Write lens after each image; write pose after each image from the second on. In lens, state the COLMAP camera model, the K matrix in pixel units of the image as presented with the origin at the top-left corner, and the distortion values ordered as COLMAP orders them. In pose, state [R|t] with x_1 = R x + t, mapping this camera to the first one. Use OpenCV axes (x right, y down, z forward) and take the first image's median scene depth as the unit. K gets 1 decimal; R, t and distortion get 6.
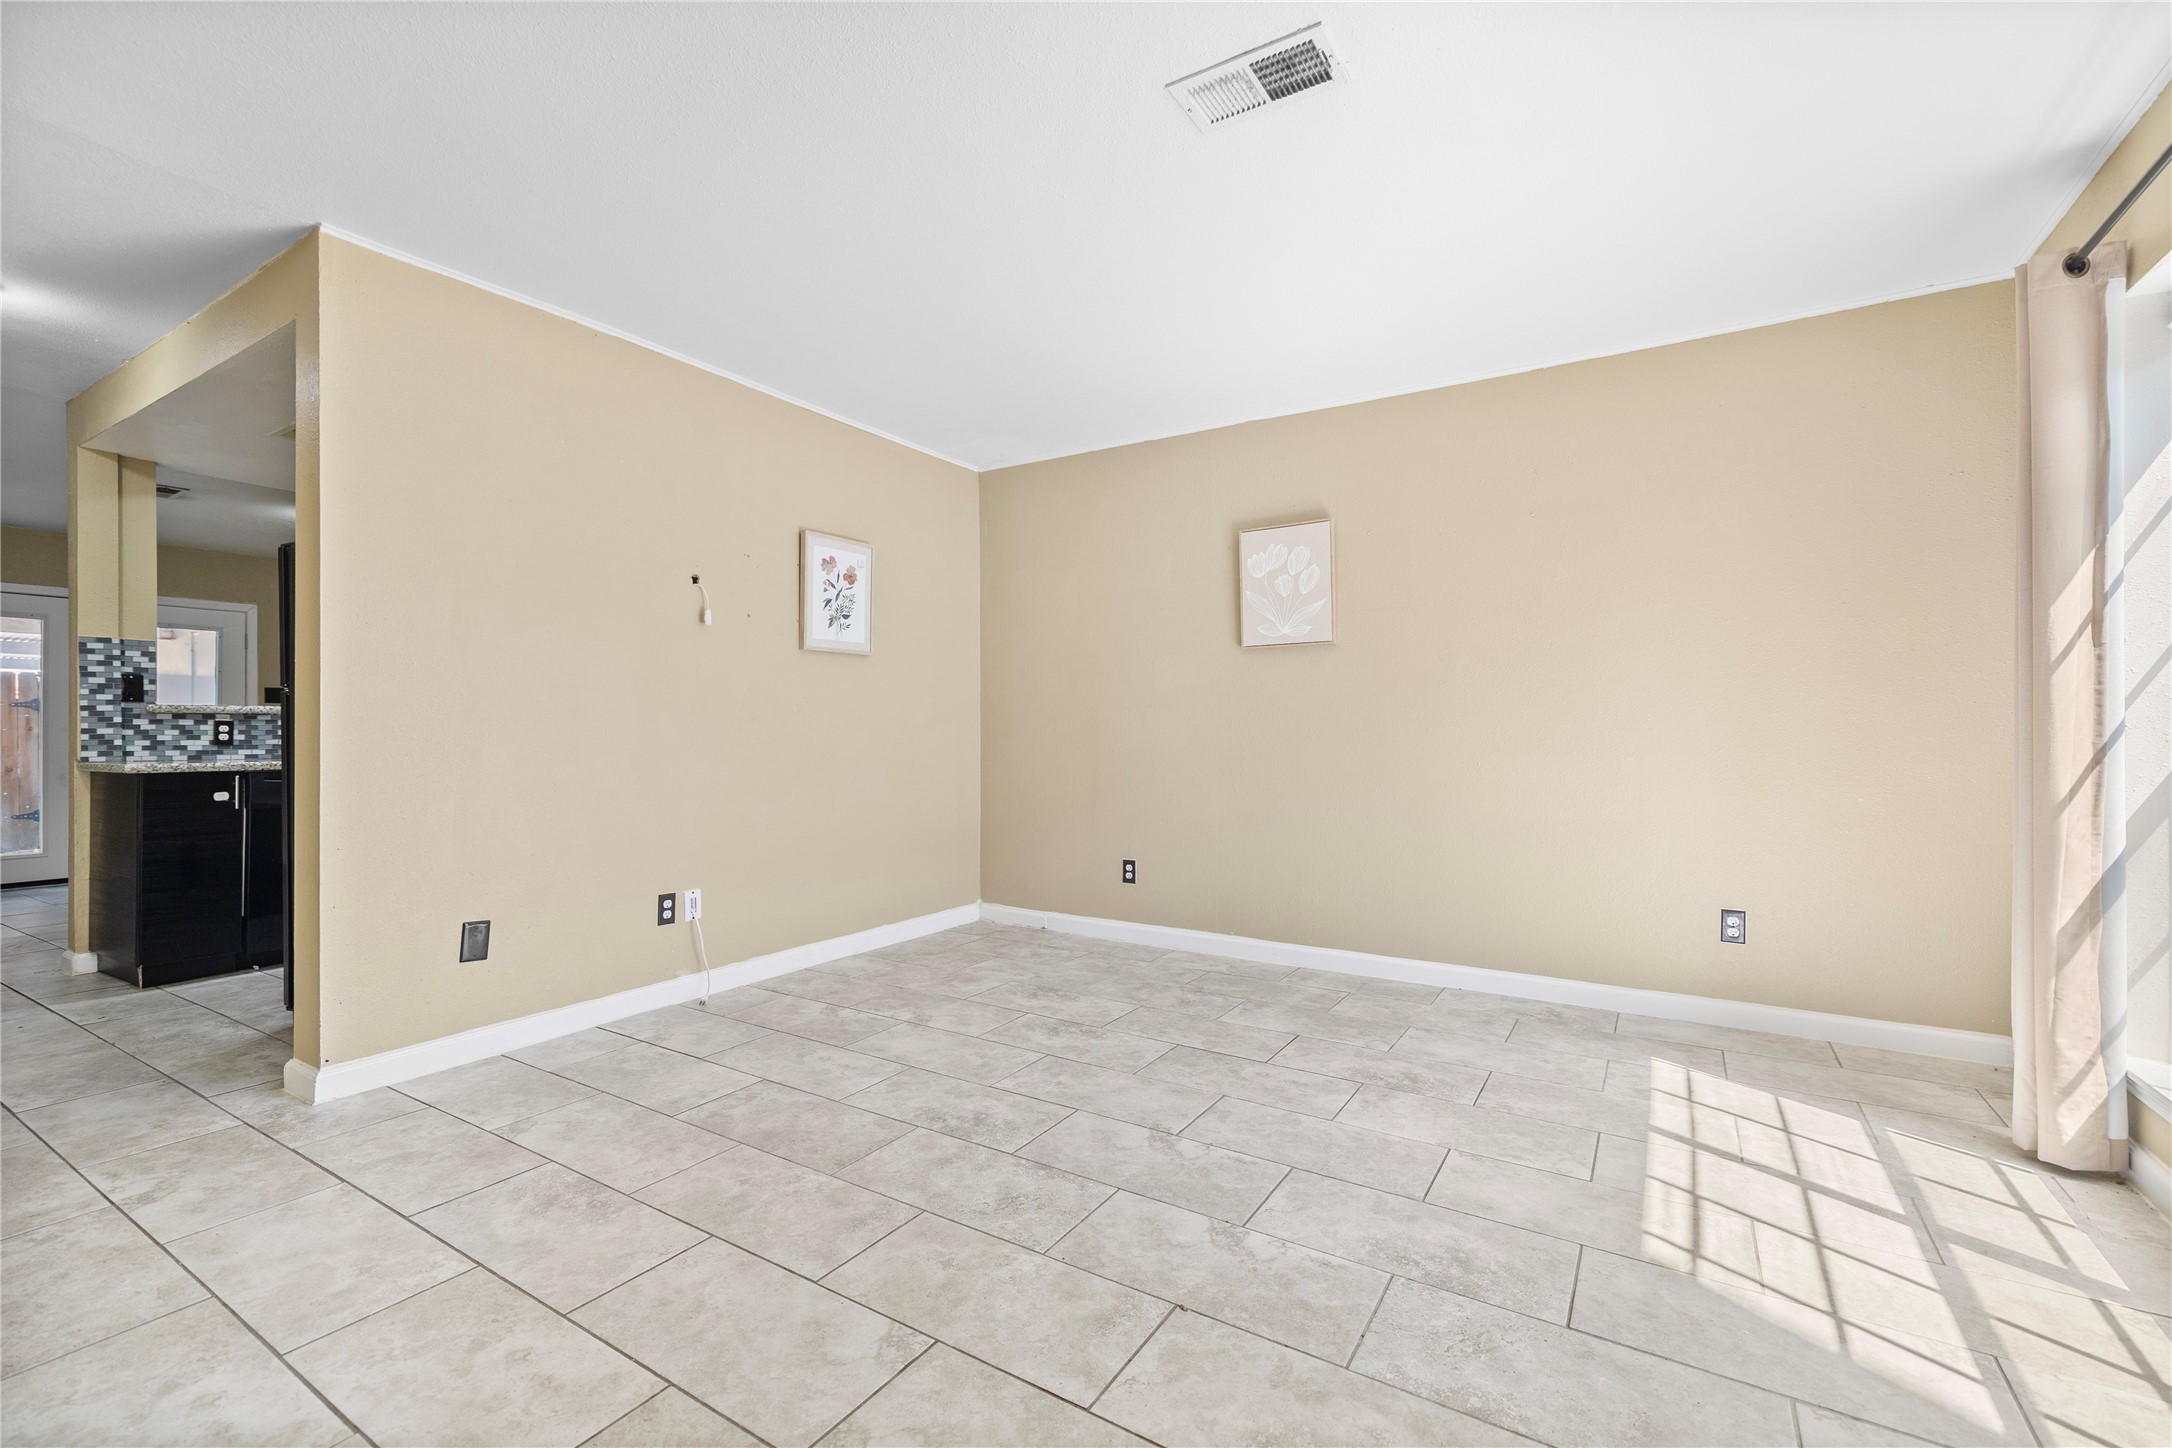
lens RADIAL K [[926.9, 0, 1082.8], [0, 926.9, 724.3], [0, 0, 1]] dist [0.001052, 0.000834]
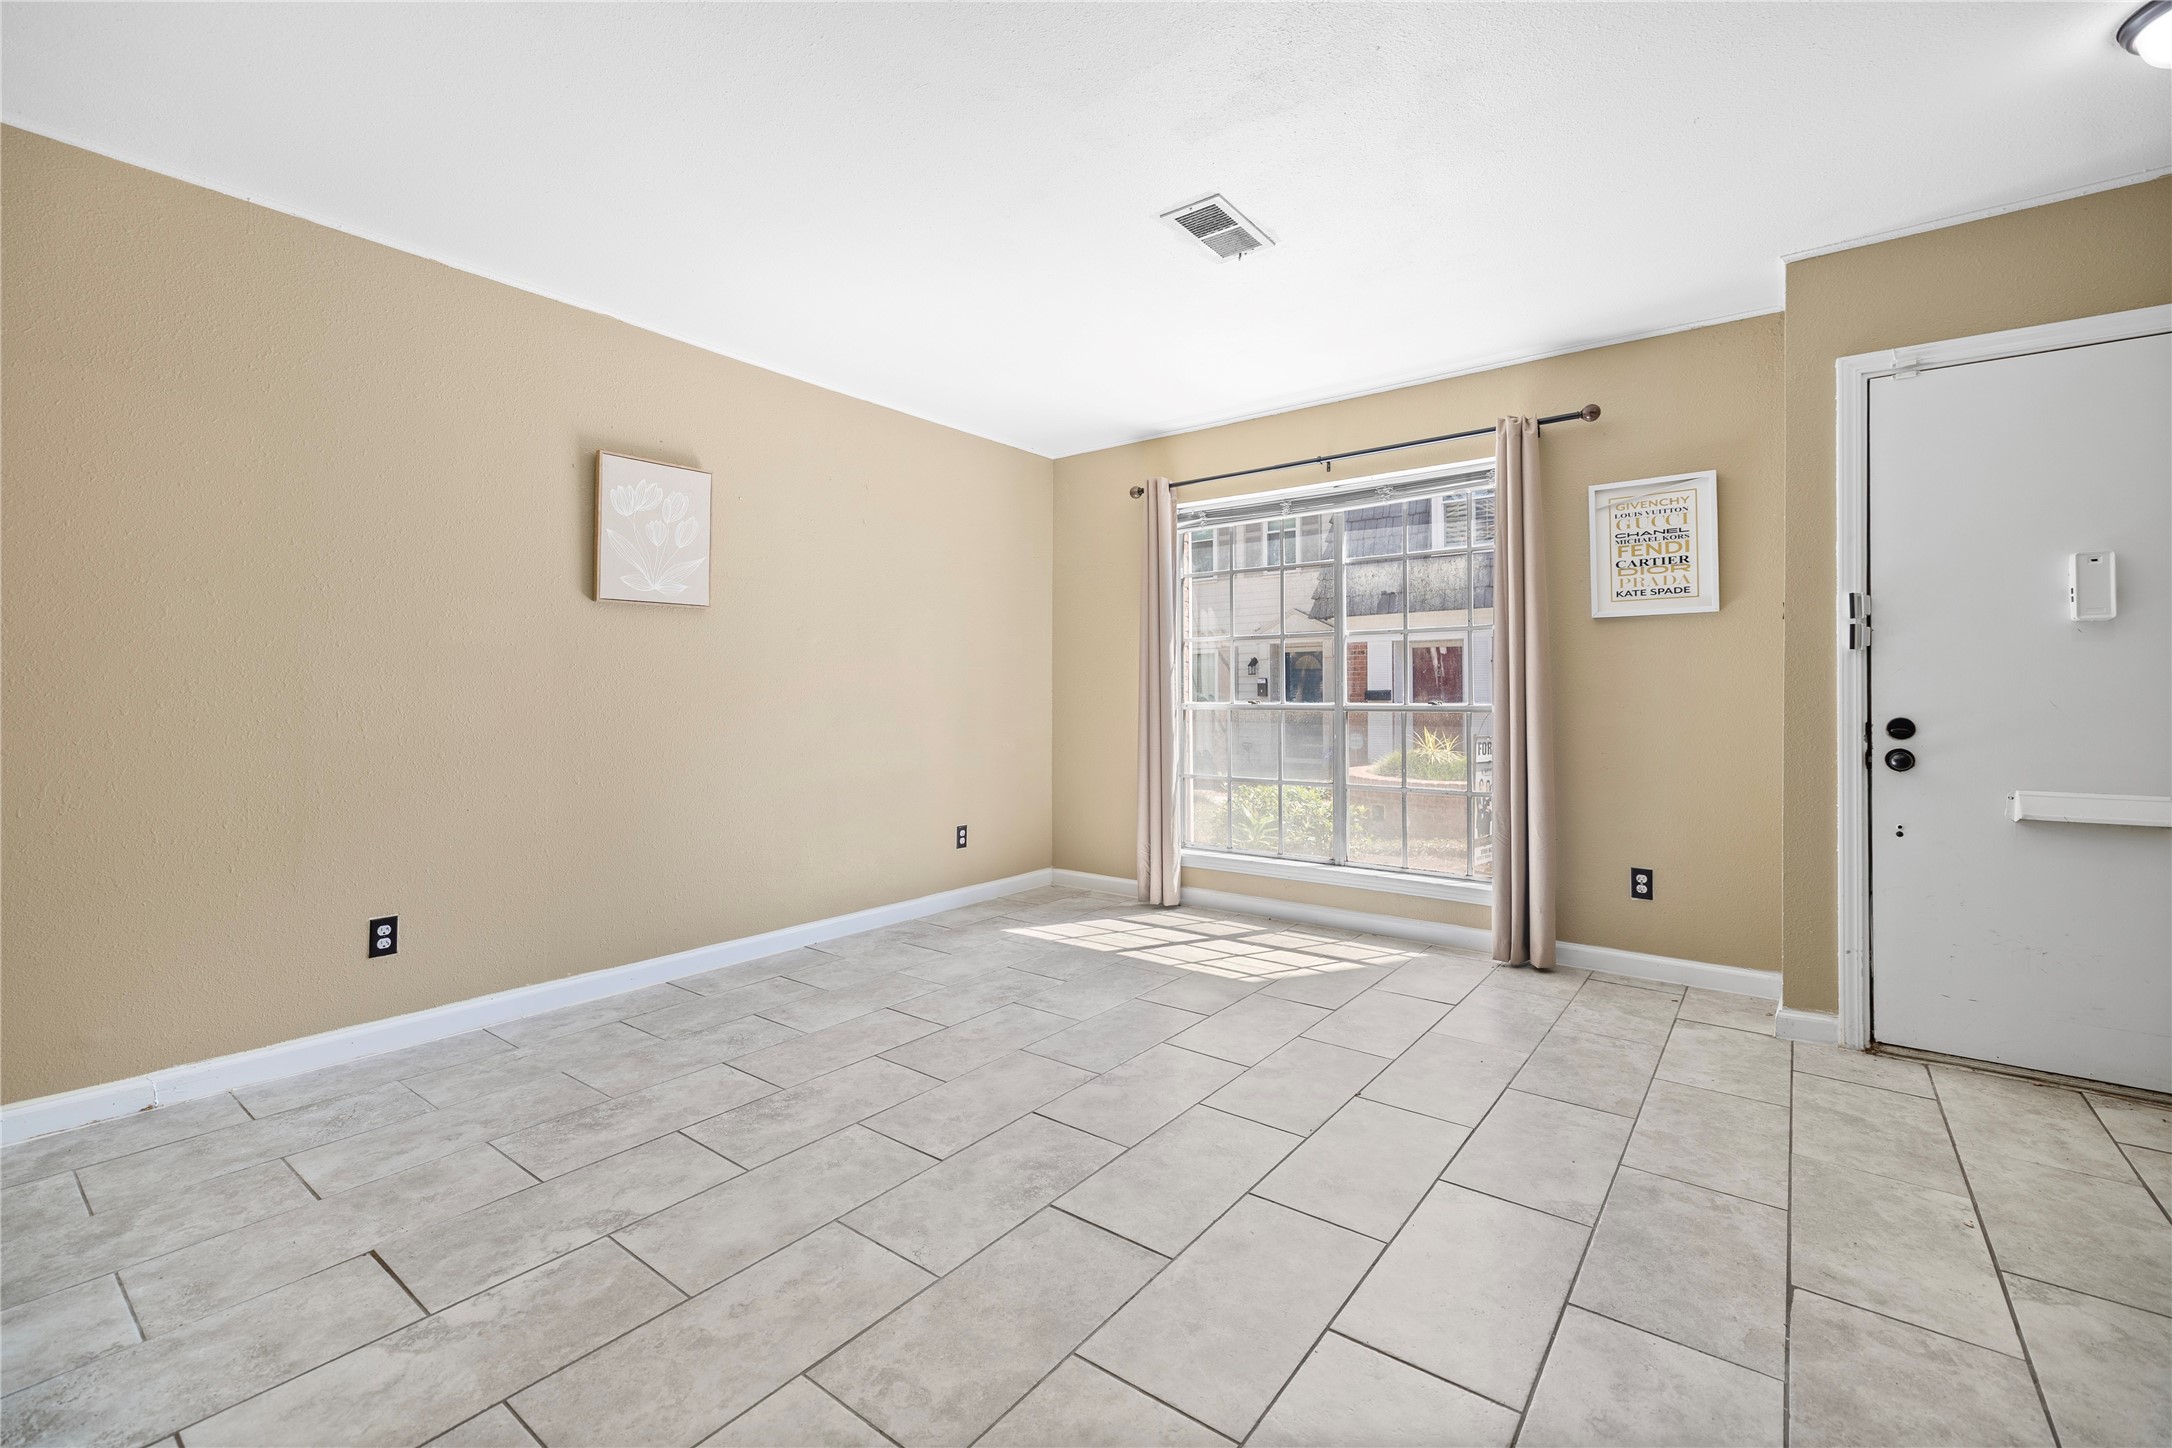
lens RADIAL K [[926.9, 0, 1083.0], [0, 926.9, 700.4], [0, 0, 1]] dist [0.001052, 0.000834]
pose [[0.088485, -0.003905, 0.996070, -0.725708], [-0.003270, 0.999986, 0.004210, -0.003854], [-0.996072, -0.003630, 0.088471, 0.674331]]
